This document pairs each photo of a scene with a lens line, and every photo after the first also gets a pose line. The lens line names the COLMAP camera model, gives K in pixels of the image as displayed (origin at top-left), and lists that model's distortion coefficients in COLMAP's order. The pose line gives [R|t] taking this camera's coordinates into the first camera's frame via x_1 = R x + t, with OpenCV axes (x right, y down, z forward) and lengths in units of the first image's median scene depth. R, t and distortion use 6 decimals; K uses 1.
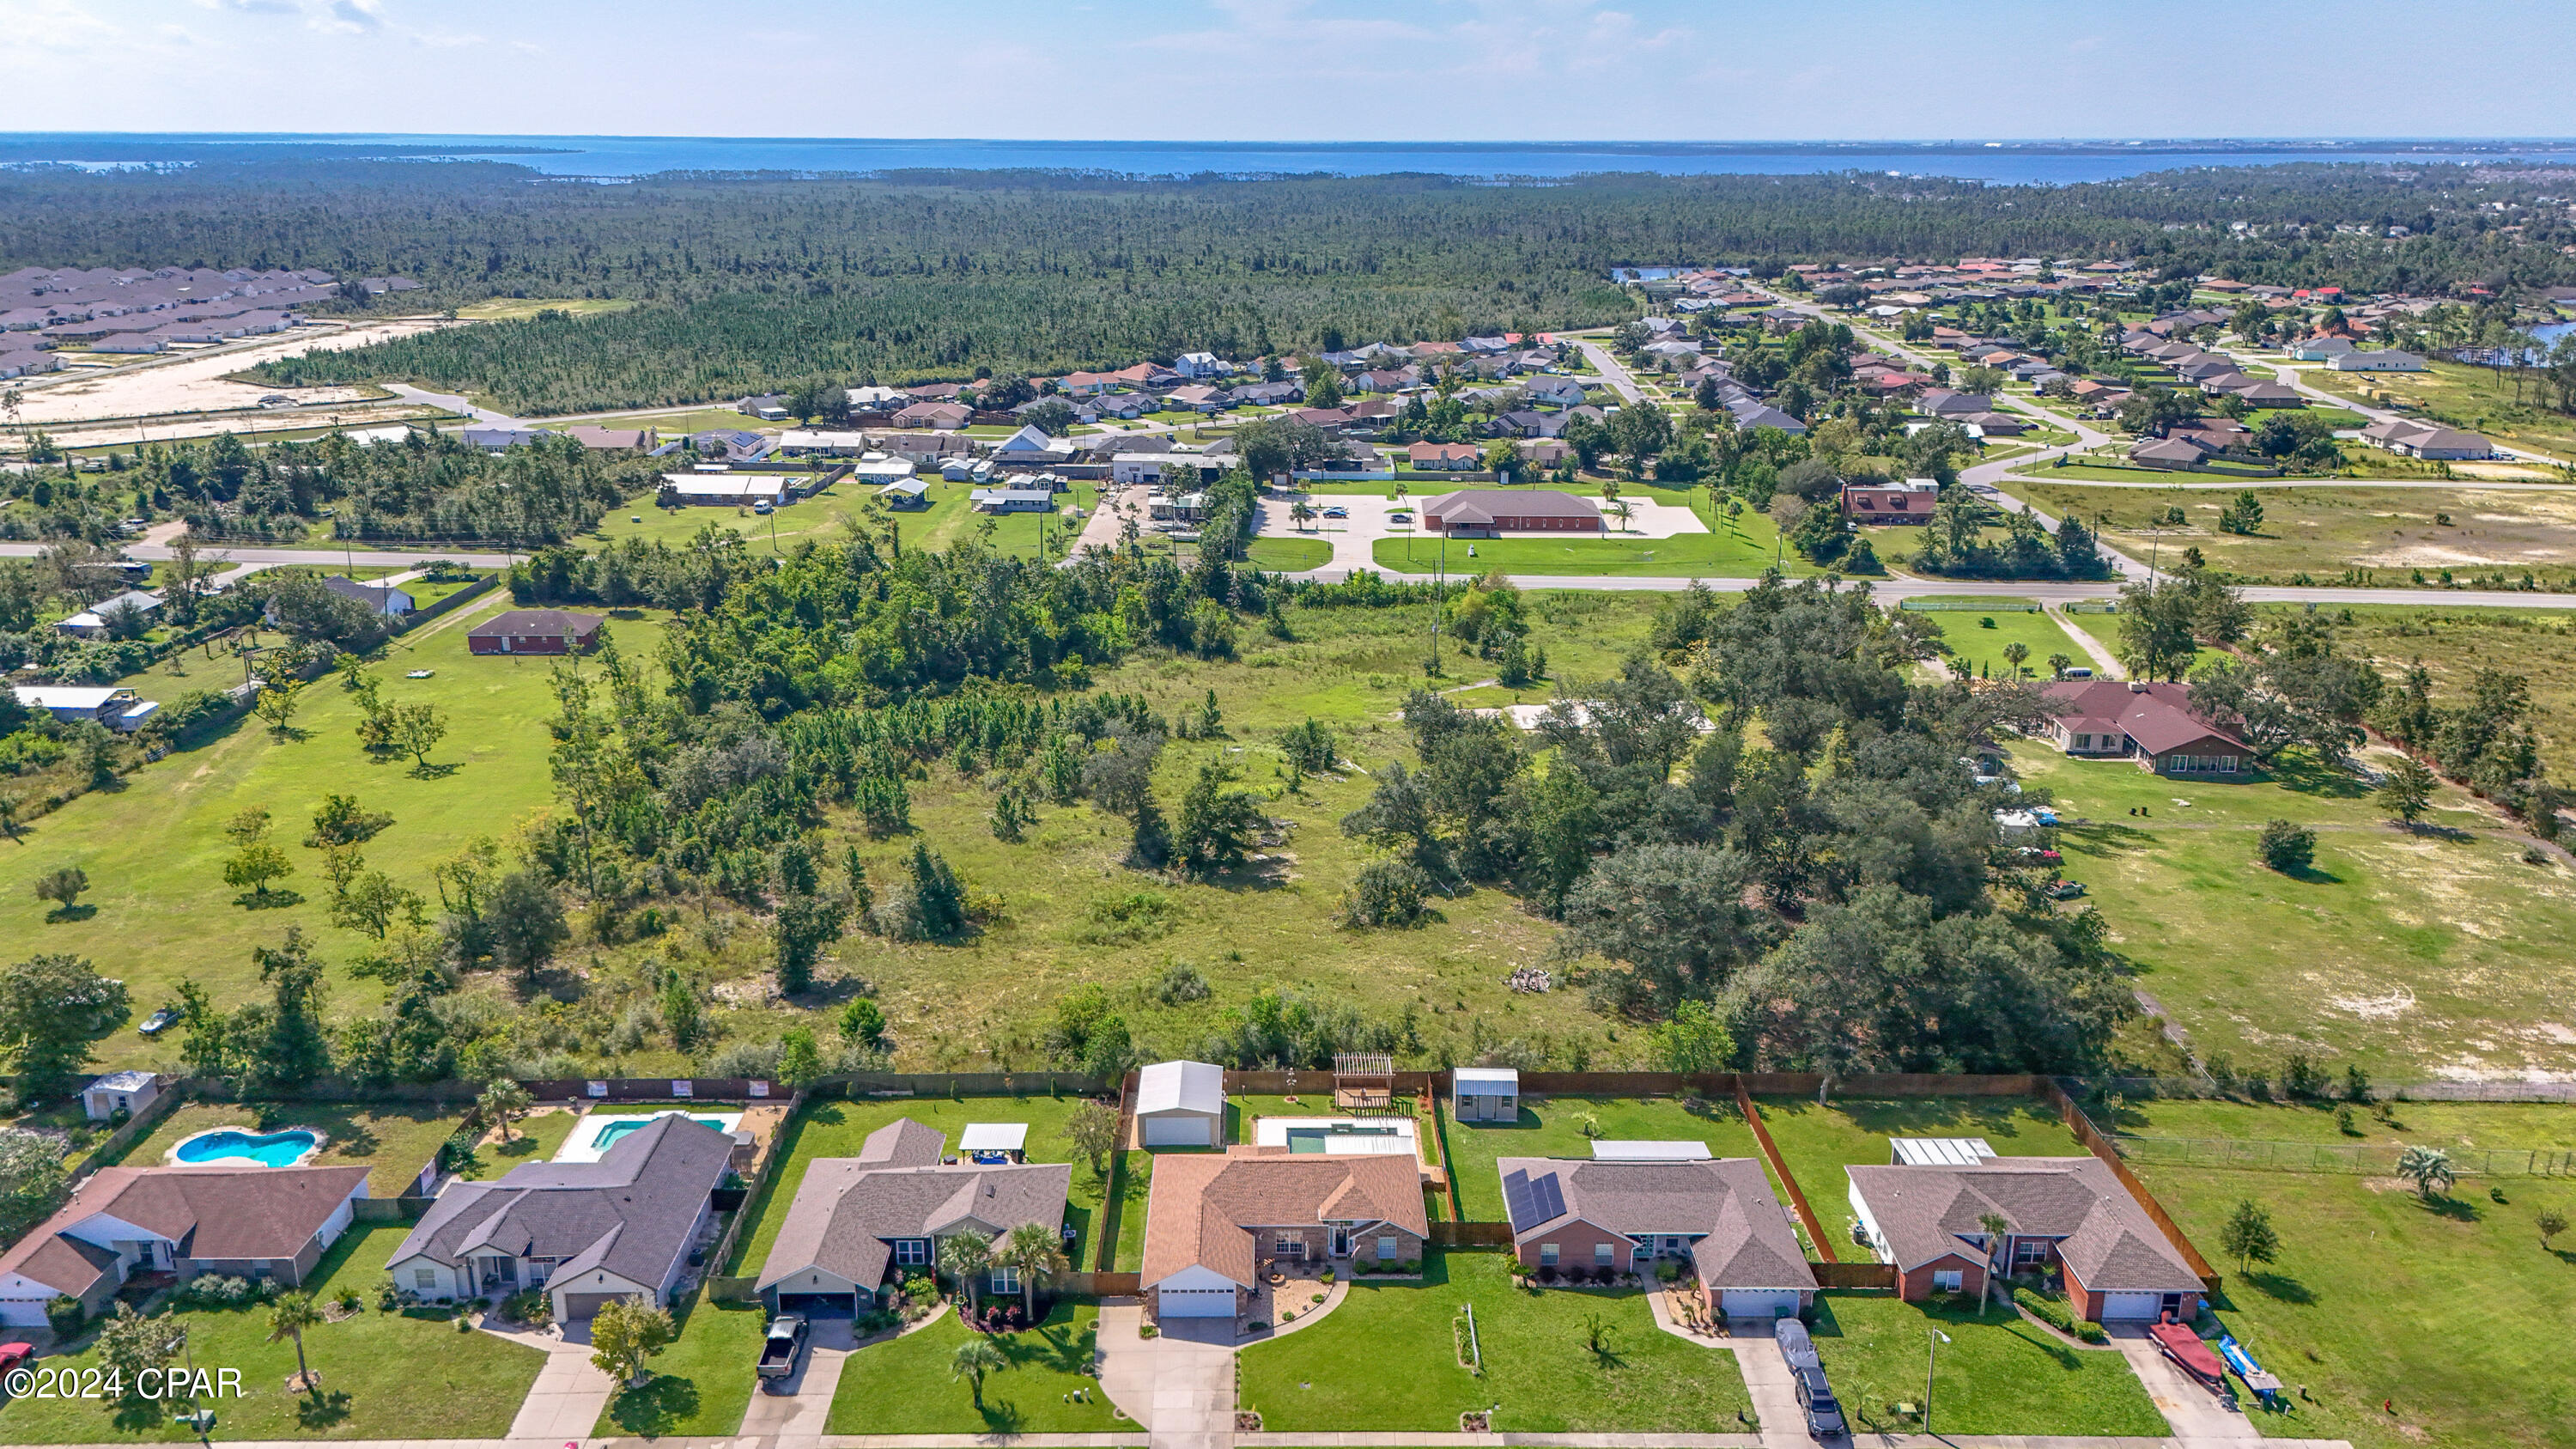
lens RADIAL K [[1881.6, 0, 1288.0], [0, 1881.6, 724.5], [0, 0, 1]] dist [0.073302, -0.066626]
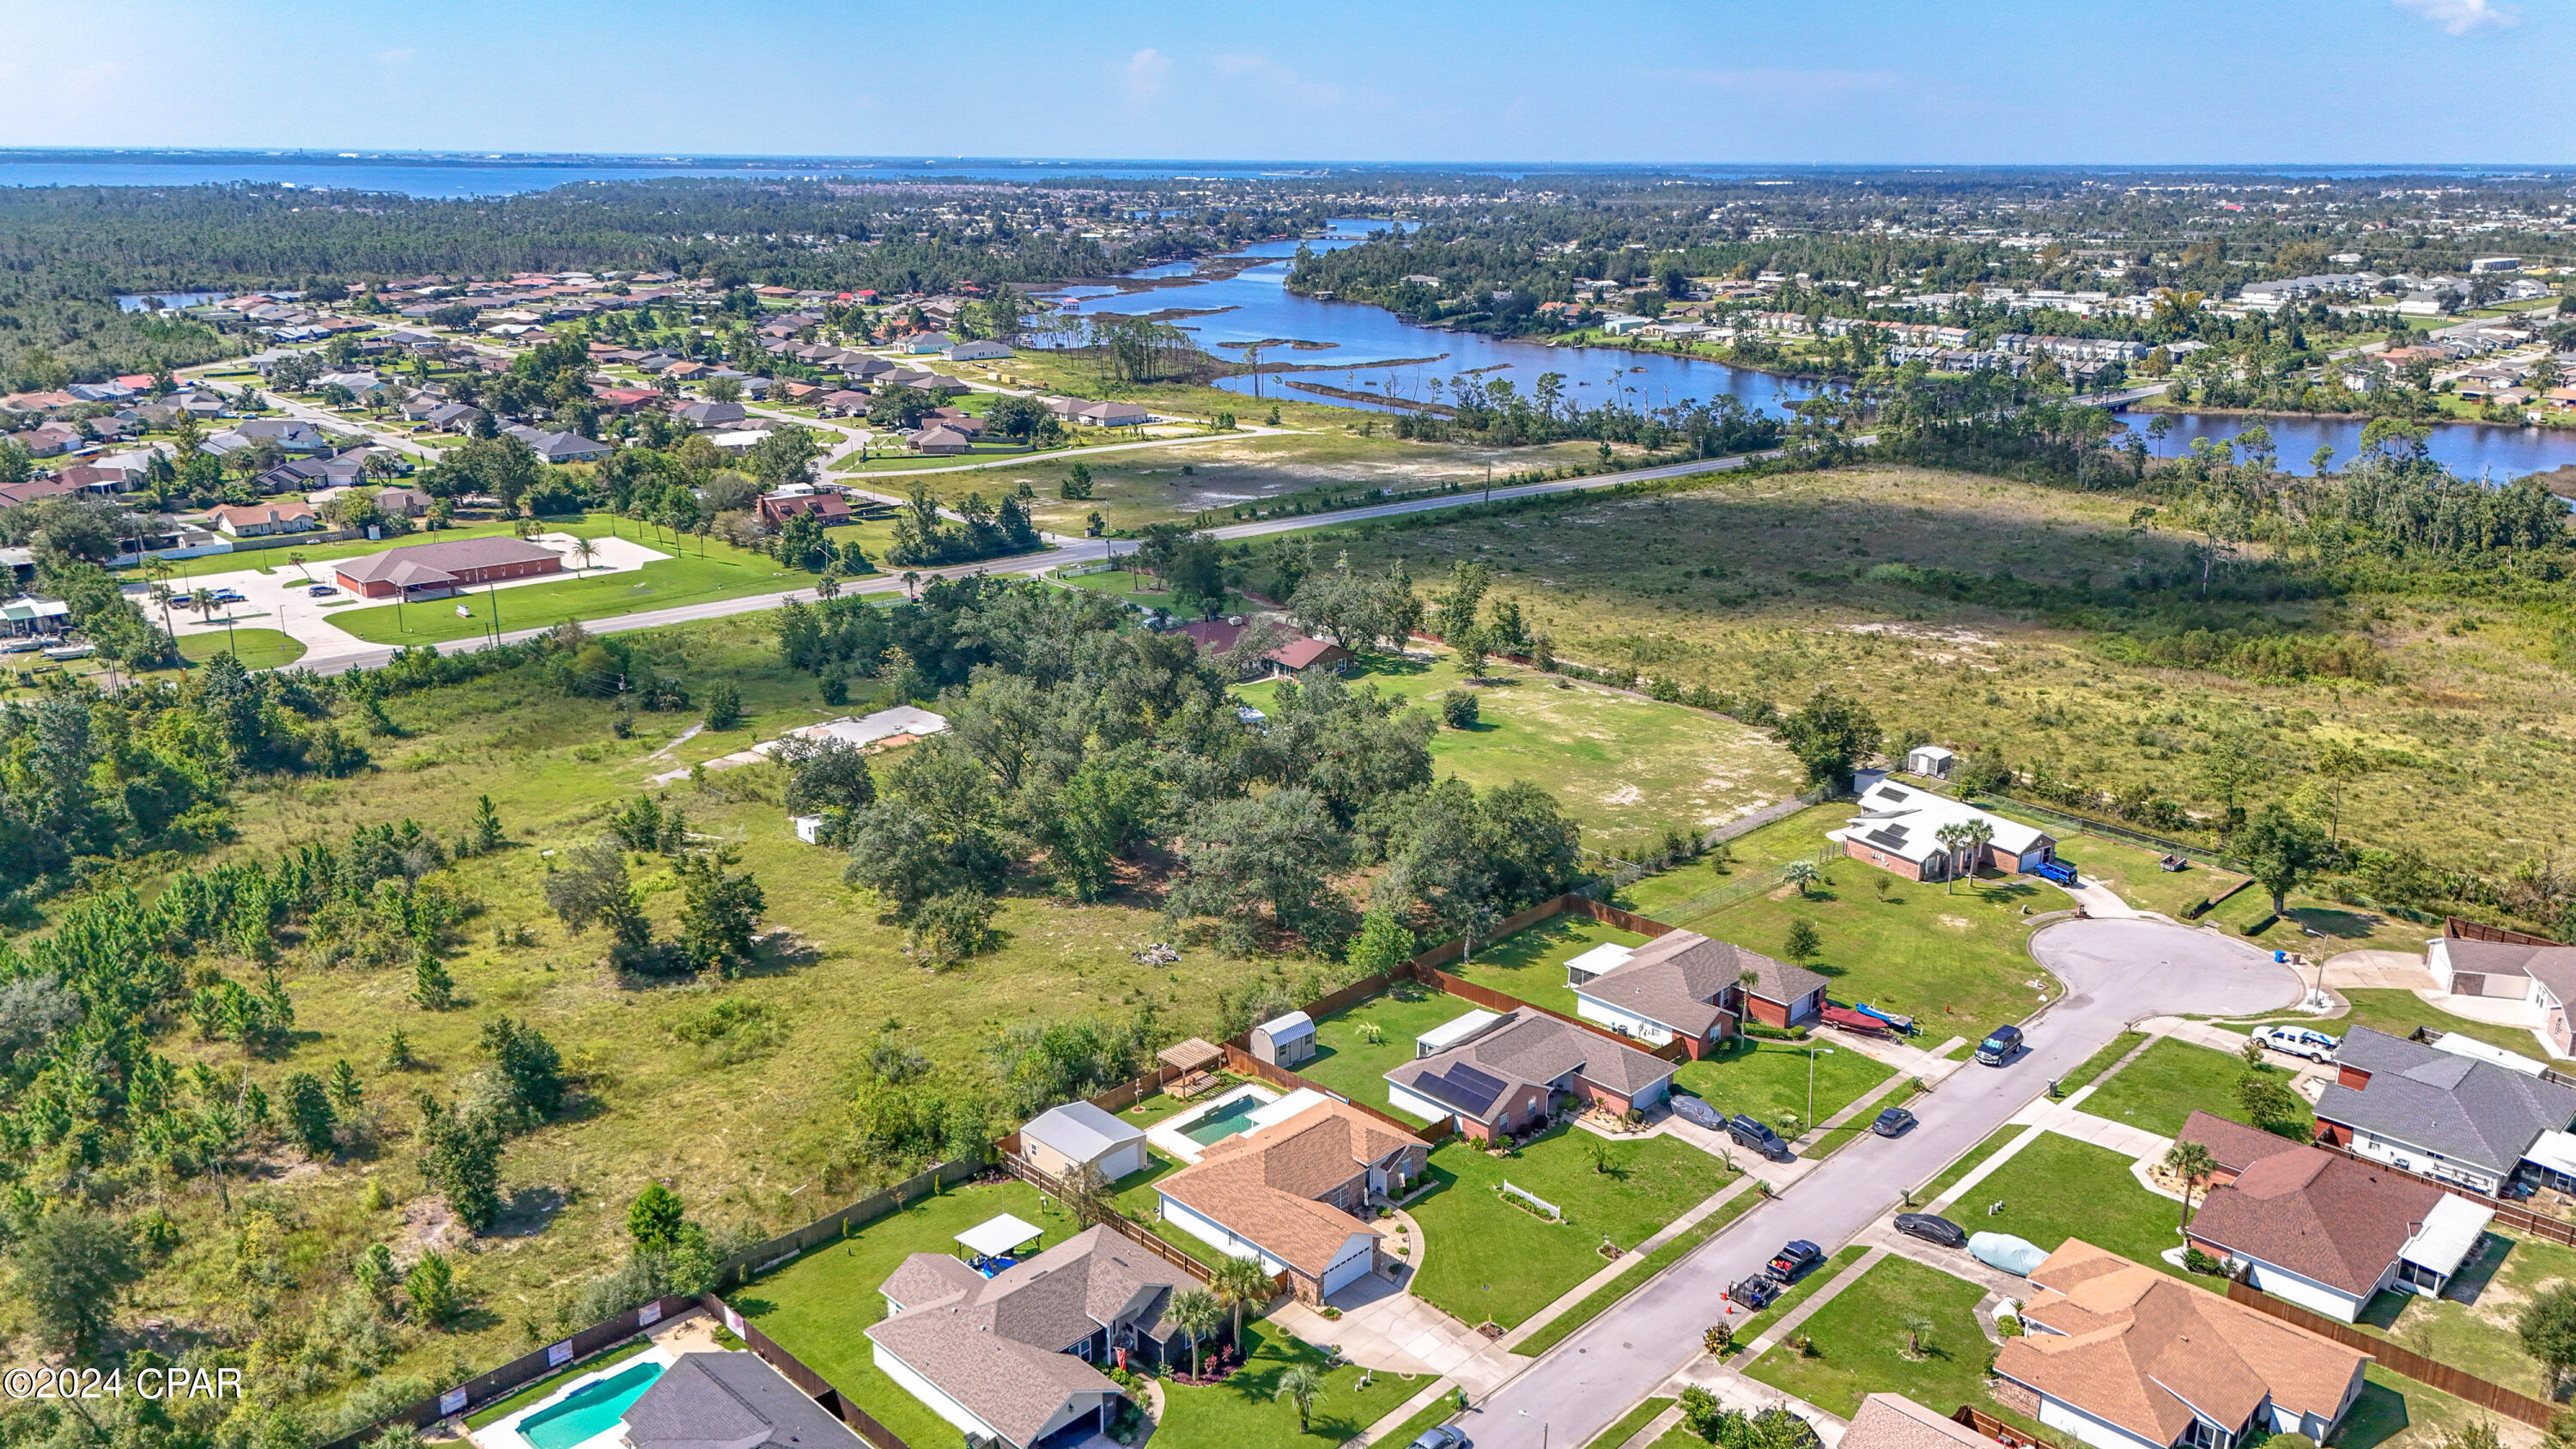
lens RADIAL K [[1881.6, 0, 1288.0], [0, 1881.6, 724.5], [0, 0, 1]] dist [0.073302, -0.066626]
pose [[0.708325, -0.201444, 0.676533, -0.591793], [0.205415, 0.975760, 0.075473, -0.065308], [-0.675338, 0.085510, 0.732535, 0.179299]]
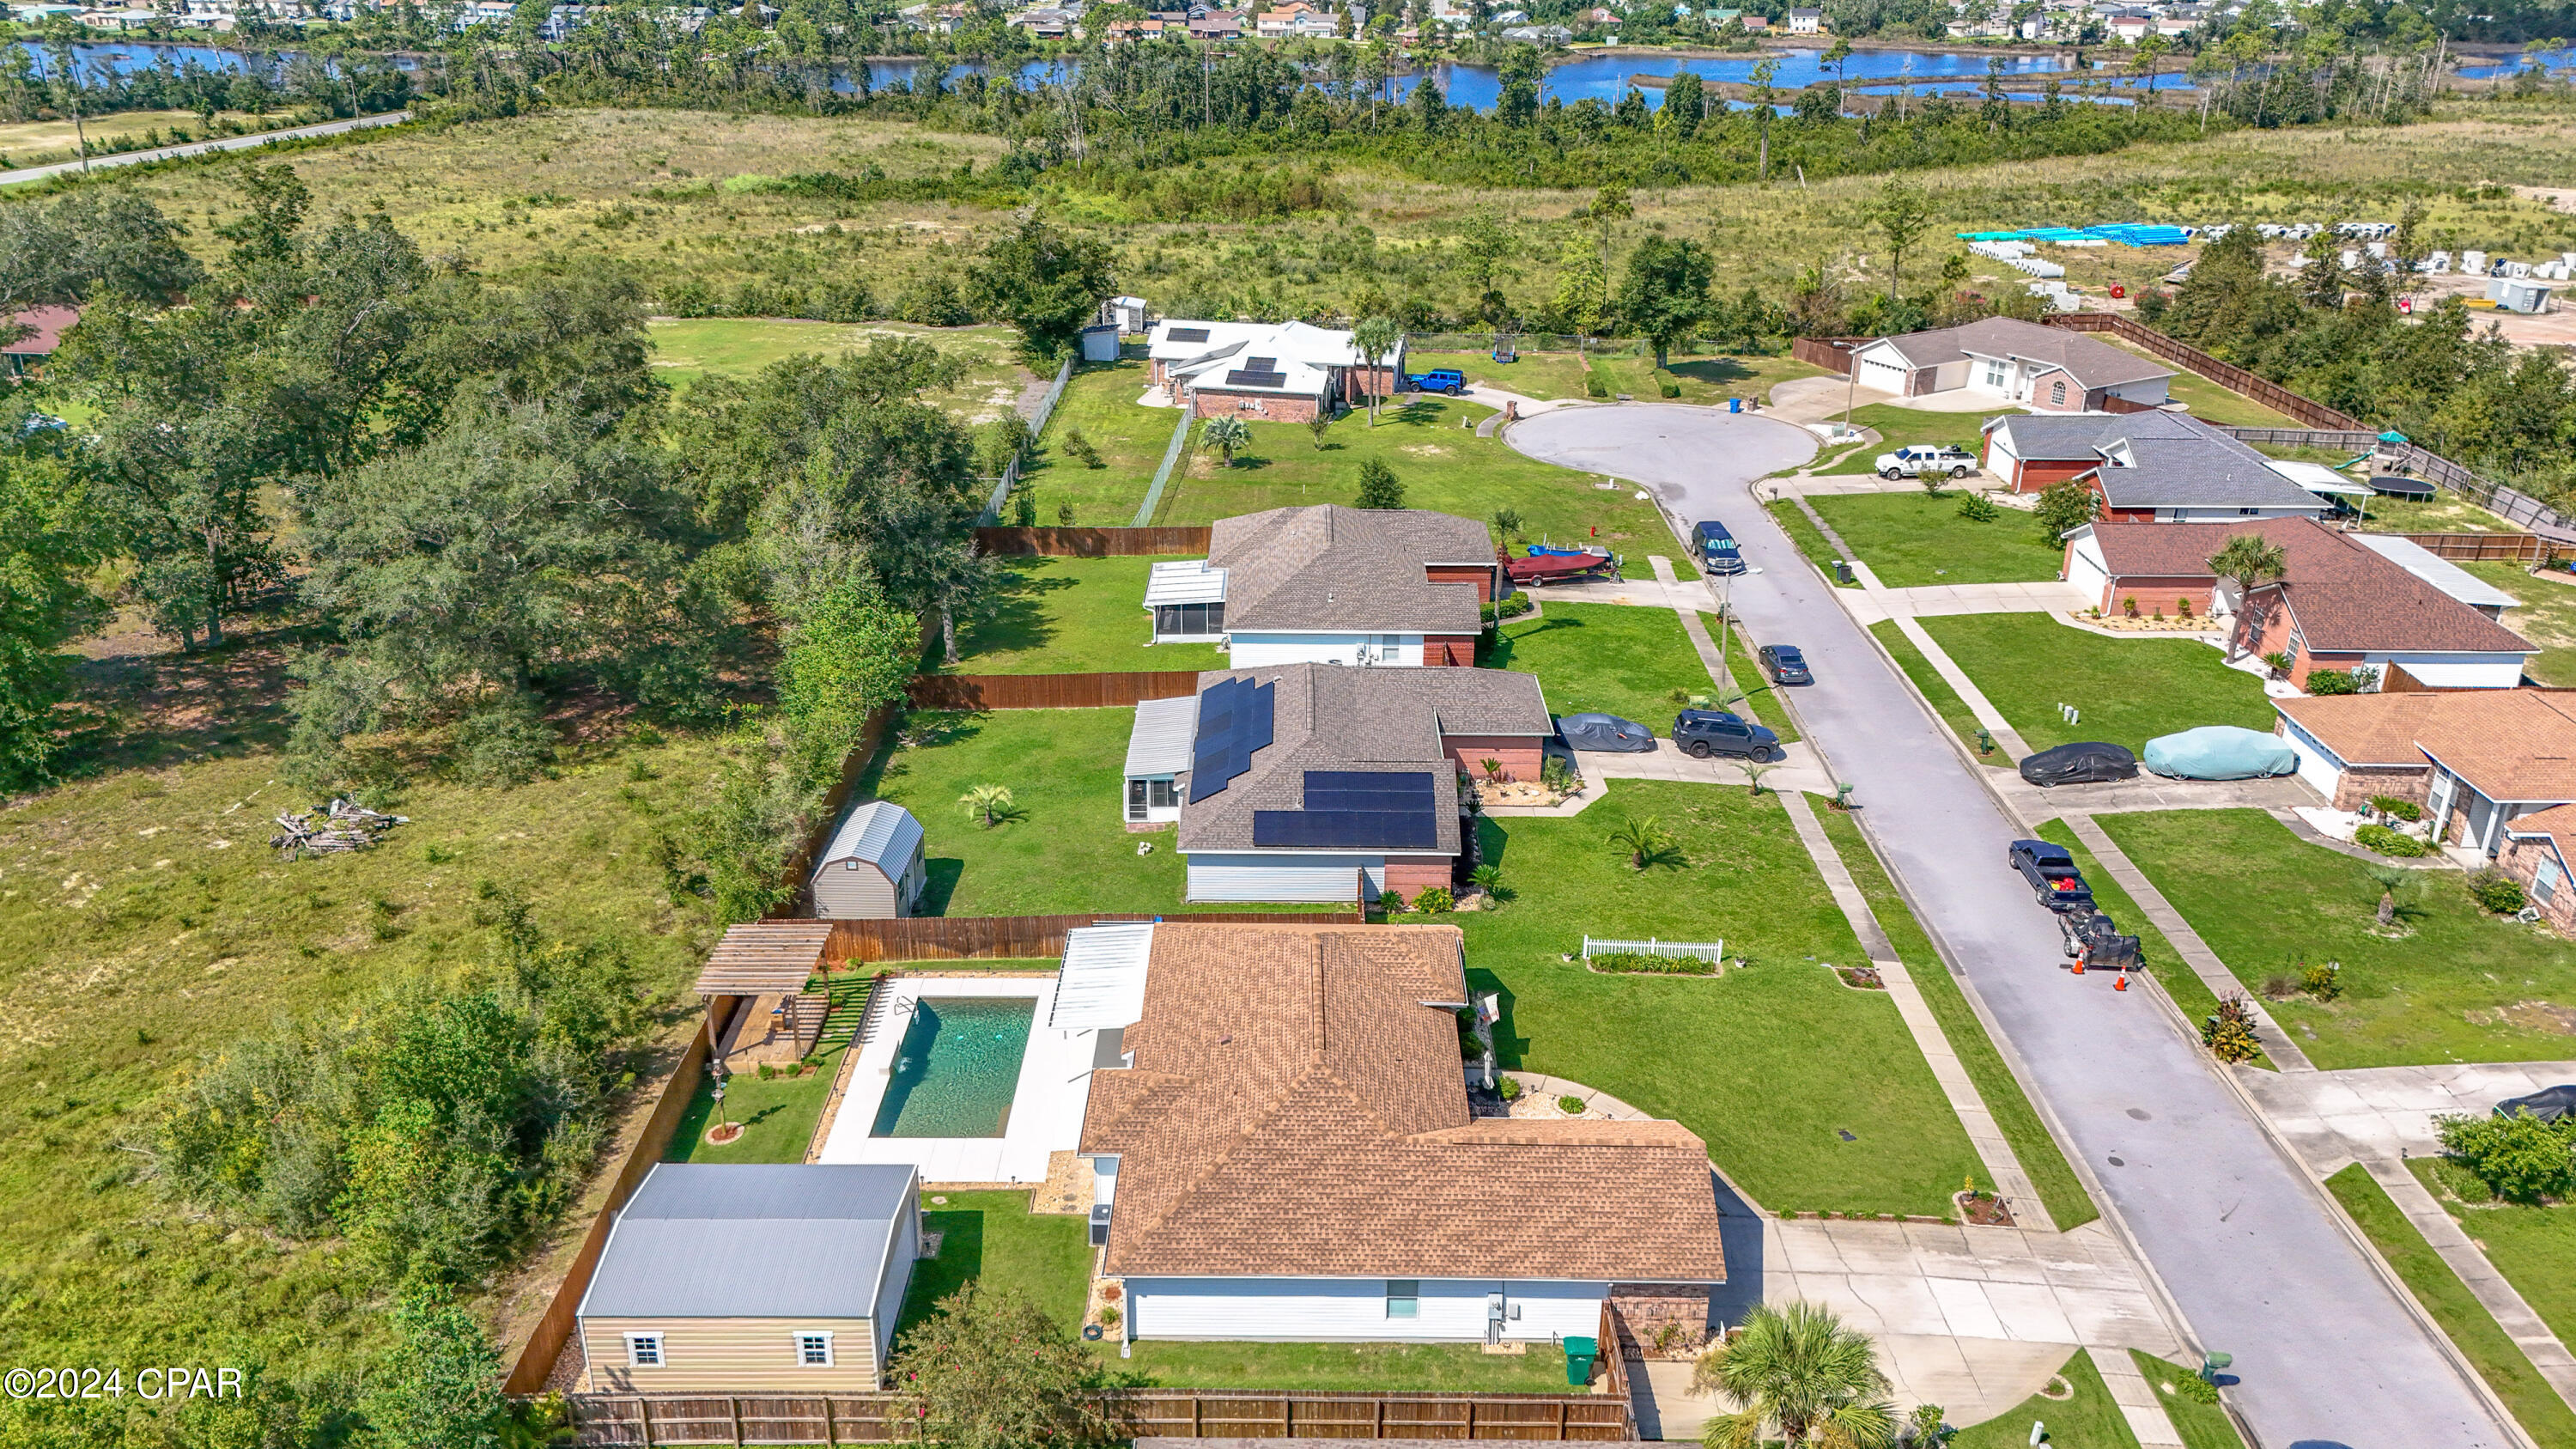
lens RADIAL K [[1881.6, 0, 1288.0], [0, 1881.6, 724.5], [0, 0, 1]] dist [0.073302, -0.066626]
pose [[0.016932, -0.397308, 0.917529, -0.330320], [0.291944, 0.879636, 0.375512, 0.006637], [-0.956285, 0.261509, 0.130886, 0.812891]]
